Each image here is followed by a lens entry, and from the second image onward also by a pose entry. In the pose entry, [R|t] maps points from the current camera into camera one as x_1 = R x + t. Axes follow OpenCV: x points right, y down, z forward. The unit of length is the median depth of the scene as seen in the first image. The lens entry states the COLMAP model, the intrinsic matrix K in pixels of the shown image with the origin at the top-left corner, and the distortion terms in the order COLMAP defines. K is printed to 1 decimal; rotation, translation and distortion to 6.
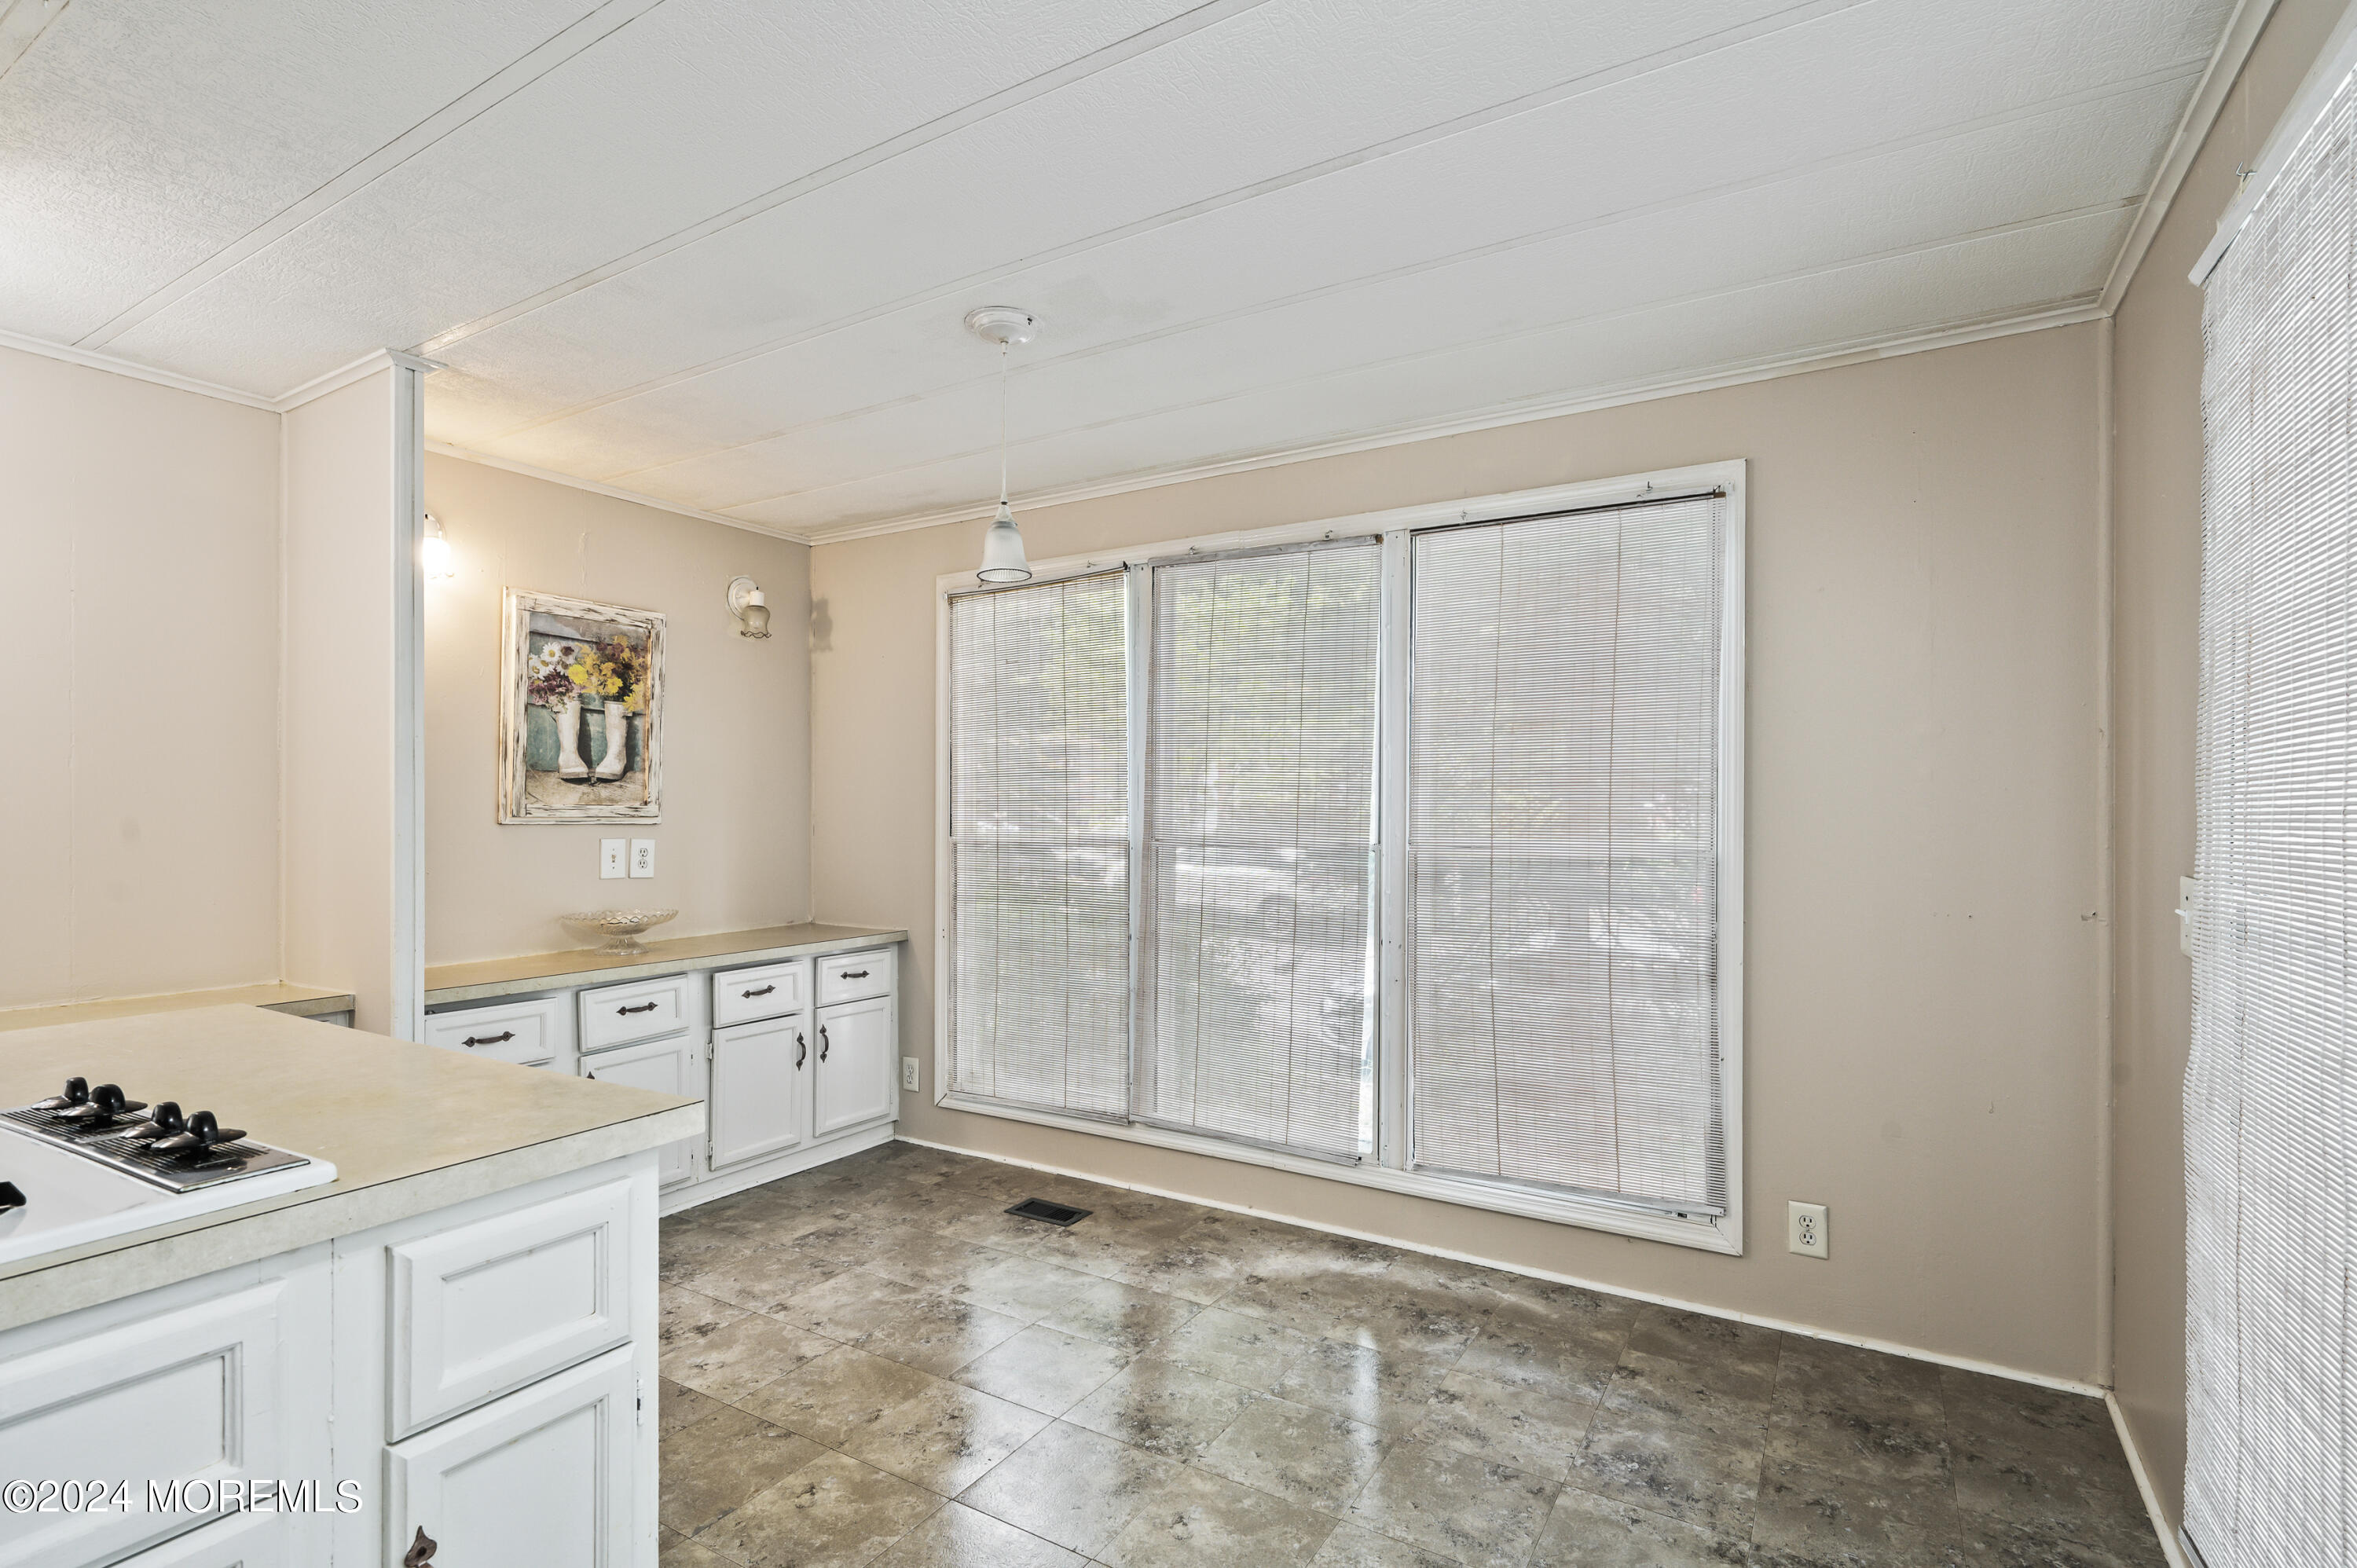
lens RADIAL K [[1118.3, 0, 1180.7], [0, 1118.3, 810.8], [0, 0, 1]] dist [-0.001637, 0.000248]
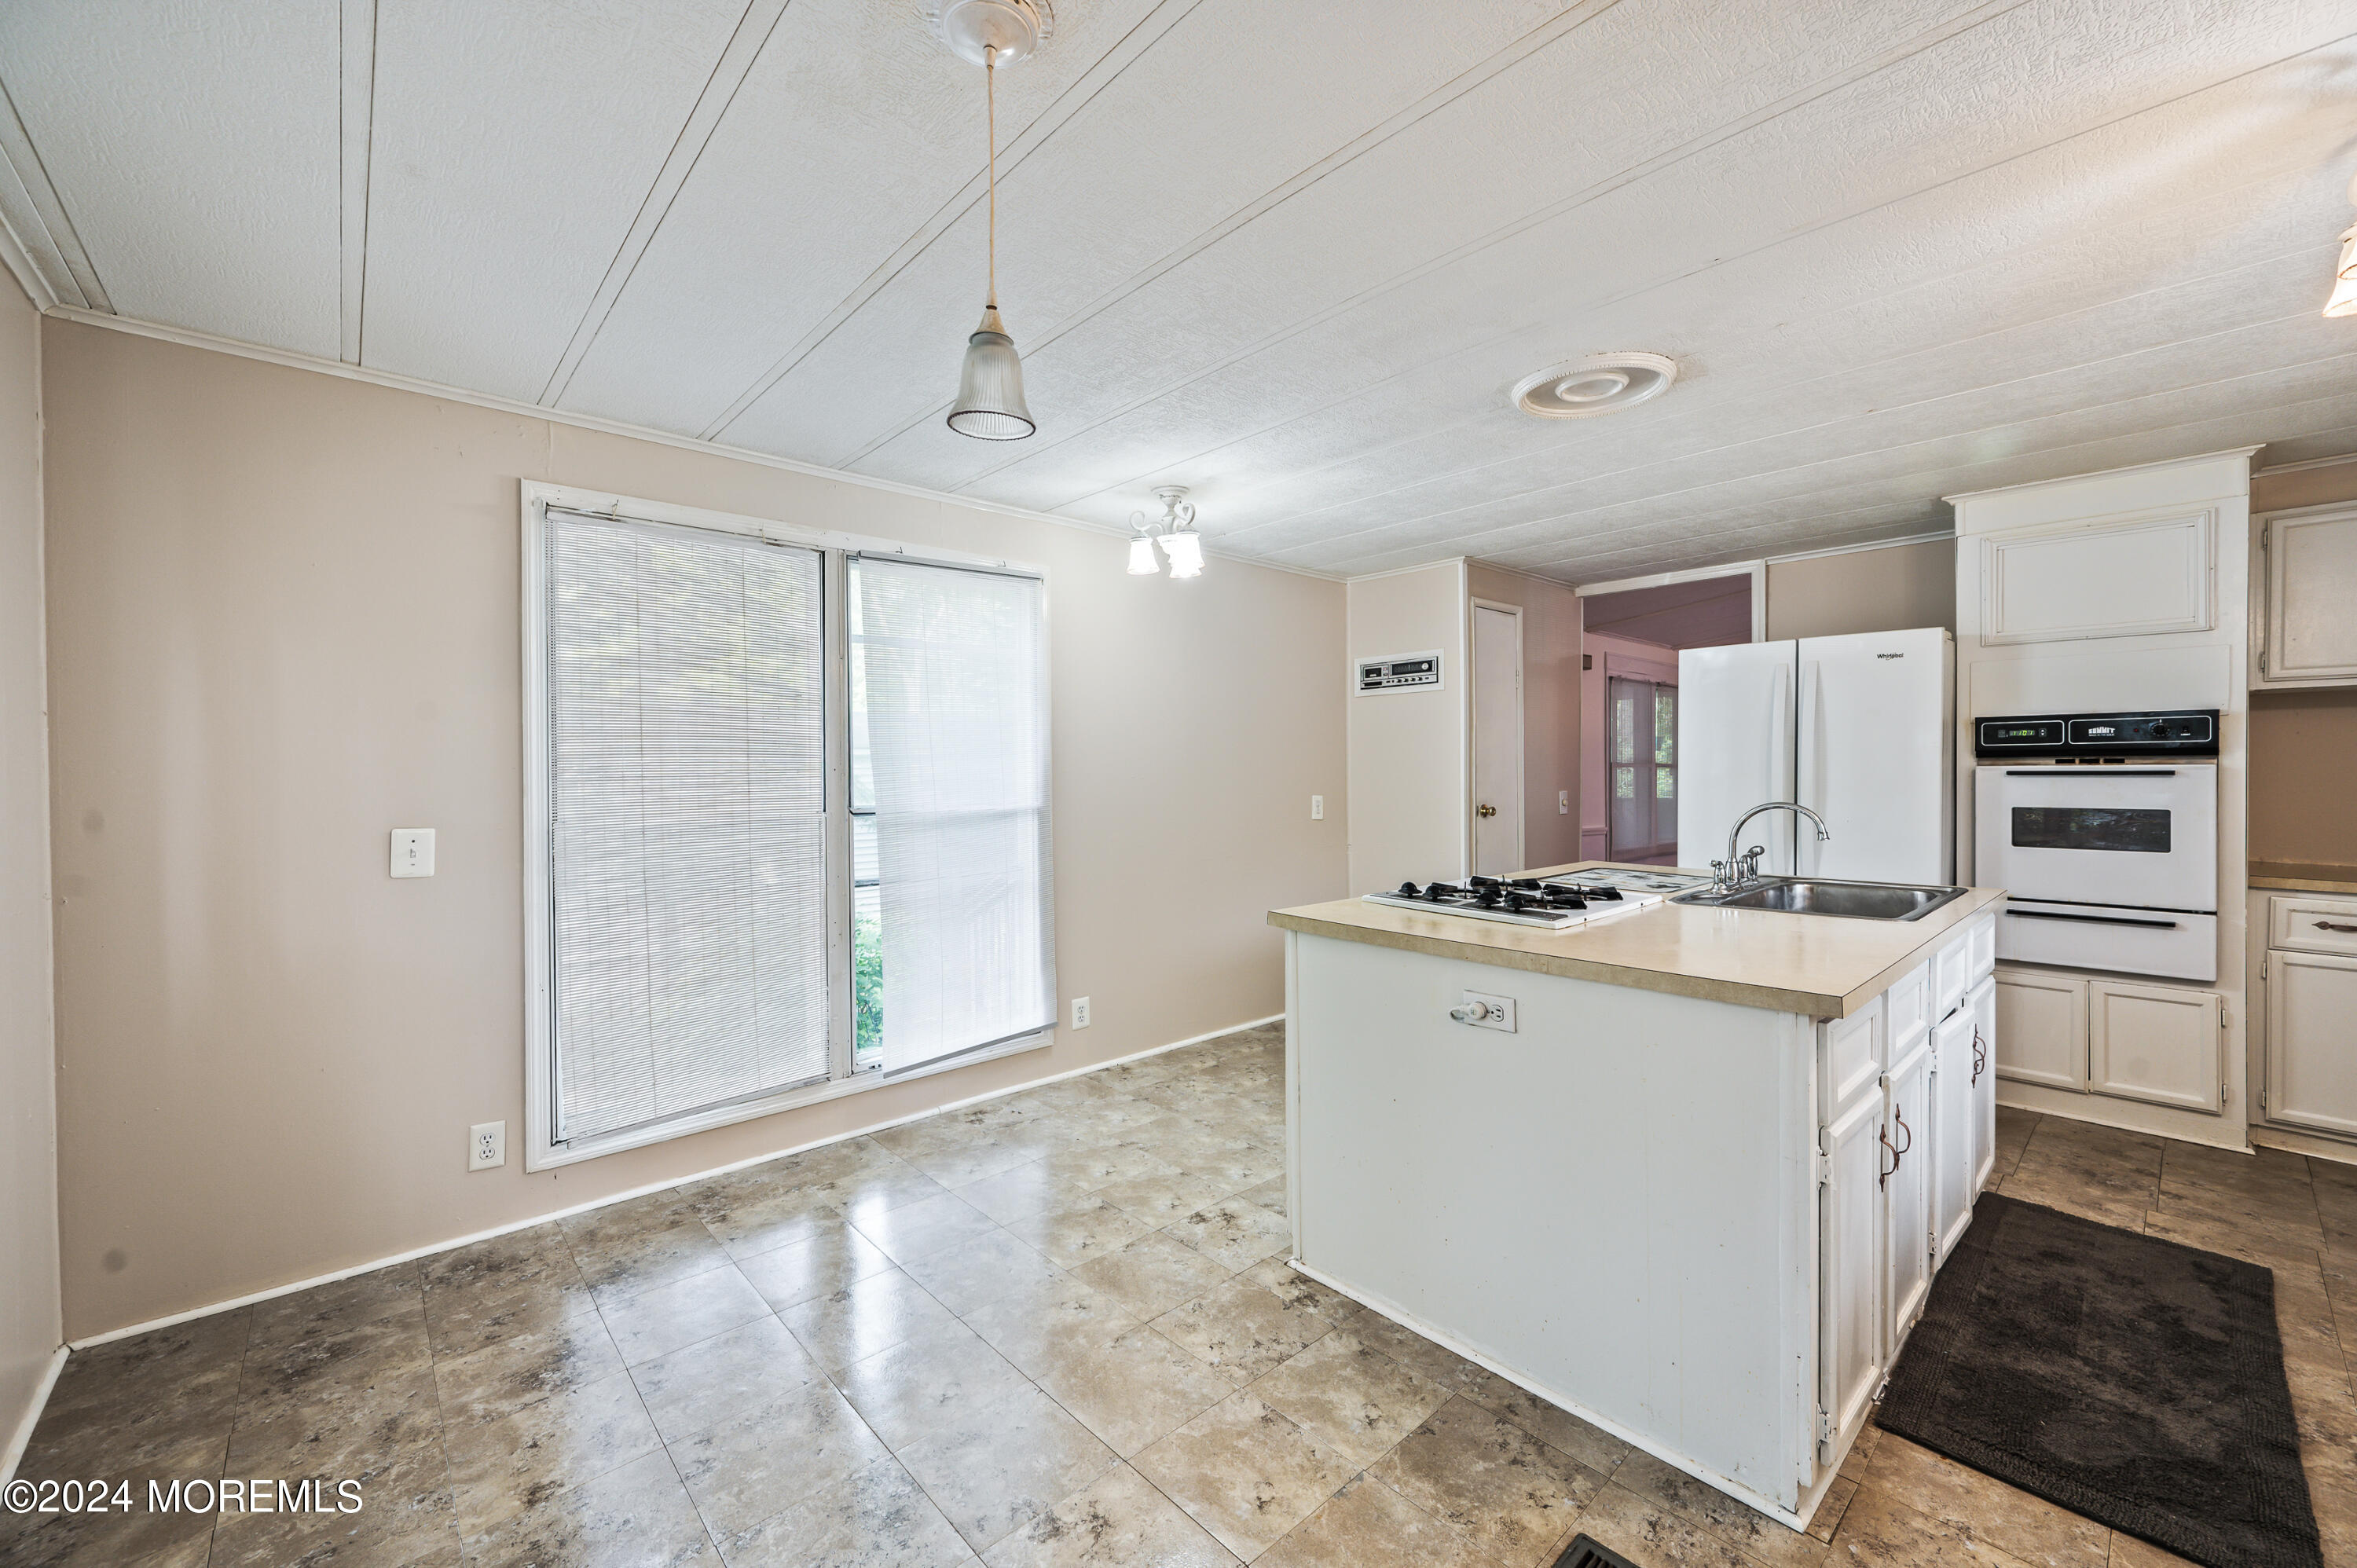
lens RADIAL K [[933.1, 0, 1175.6], [0, 933.1, 782.0], [0, 0, 1]] dist [-0.001588, -0.000113]
pose [[-0.957525, -0.001991, 0.288345, -0.276977], [0.003215, 0.999840, 0.017577, -0.014379], [-0.288334, 0.017757, -0.957365, 1.004533]]
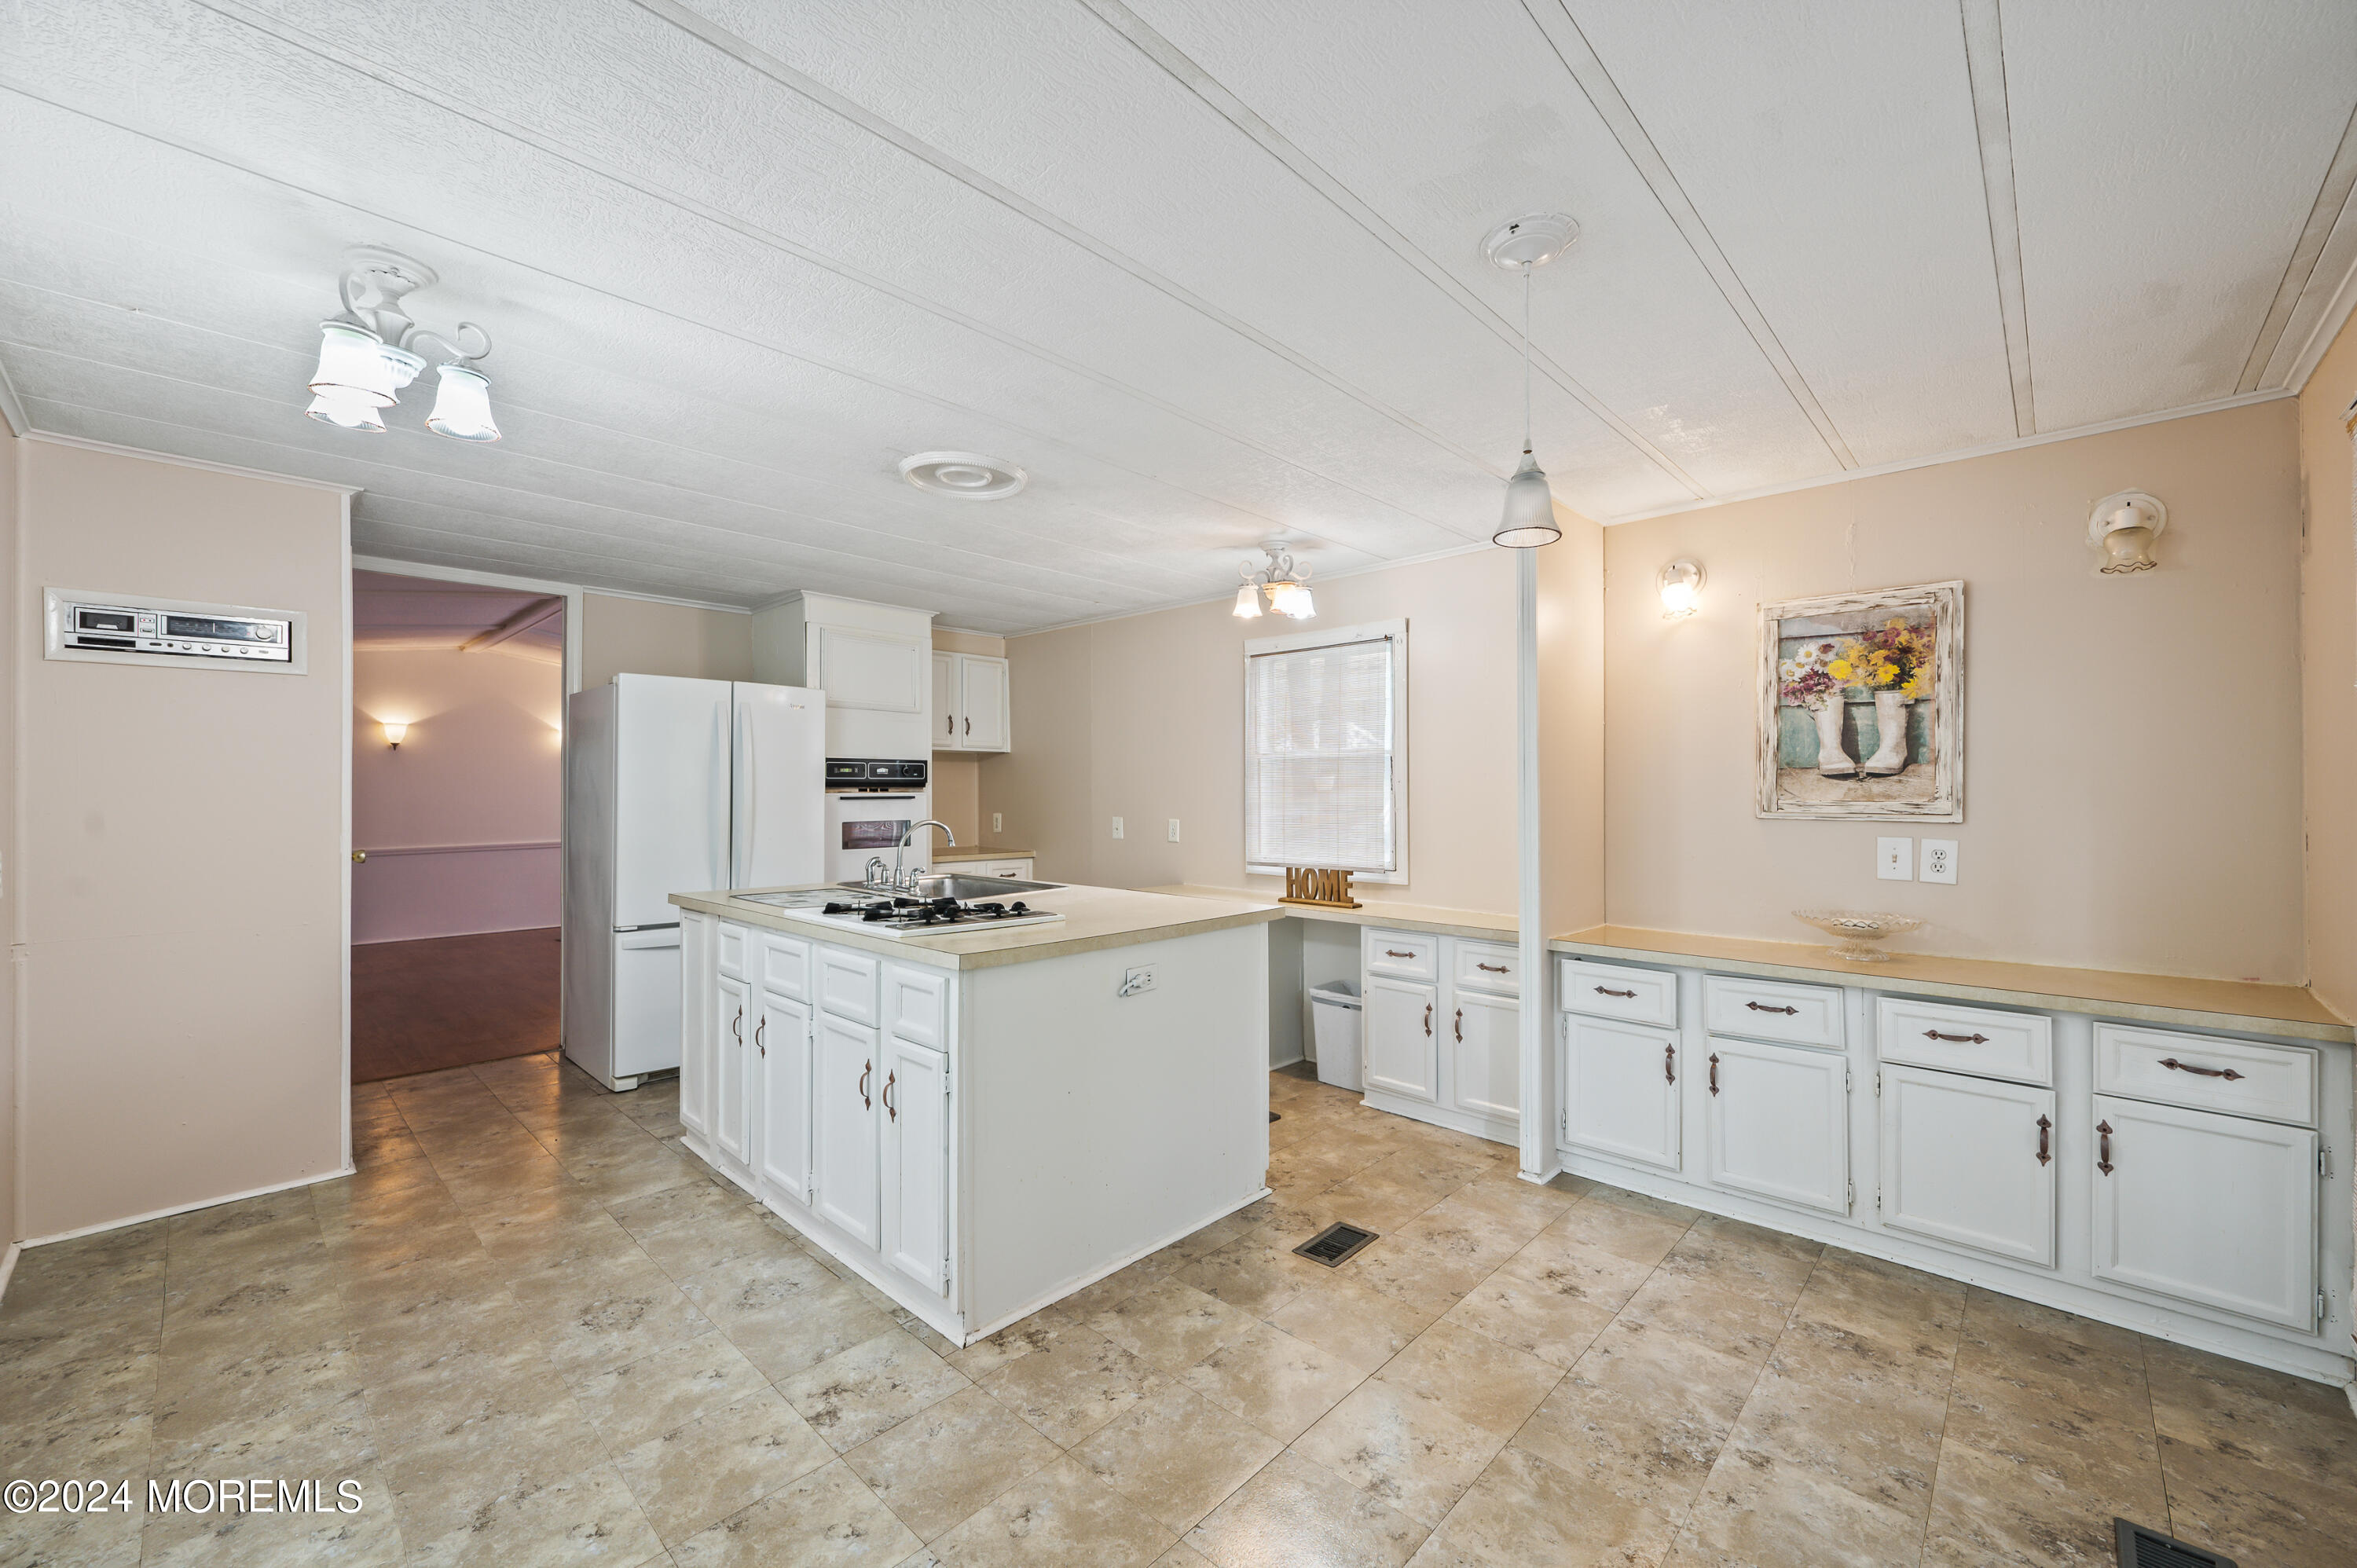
lens RADIAL K [[933.1, 0, 1175.6], [0, 933.1, 782.0], [0, 0, 1]] dist [-0.001588, -0.000113]
pose [[-0.214367, -0.011297, -0.976688, 0.399420], [-0.000696, 0.999935, -0.011413, -0.012339], [0.976753, -0.001767, -0.214361, 0.607879]]
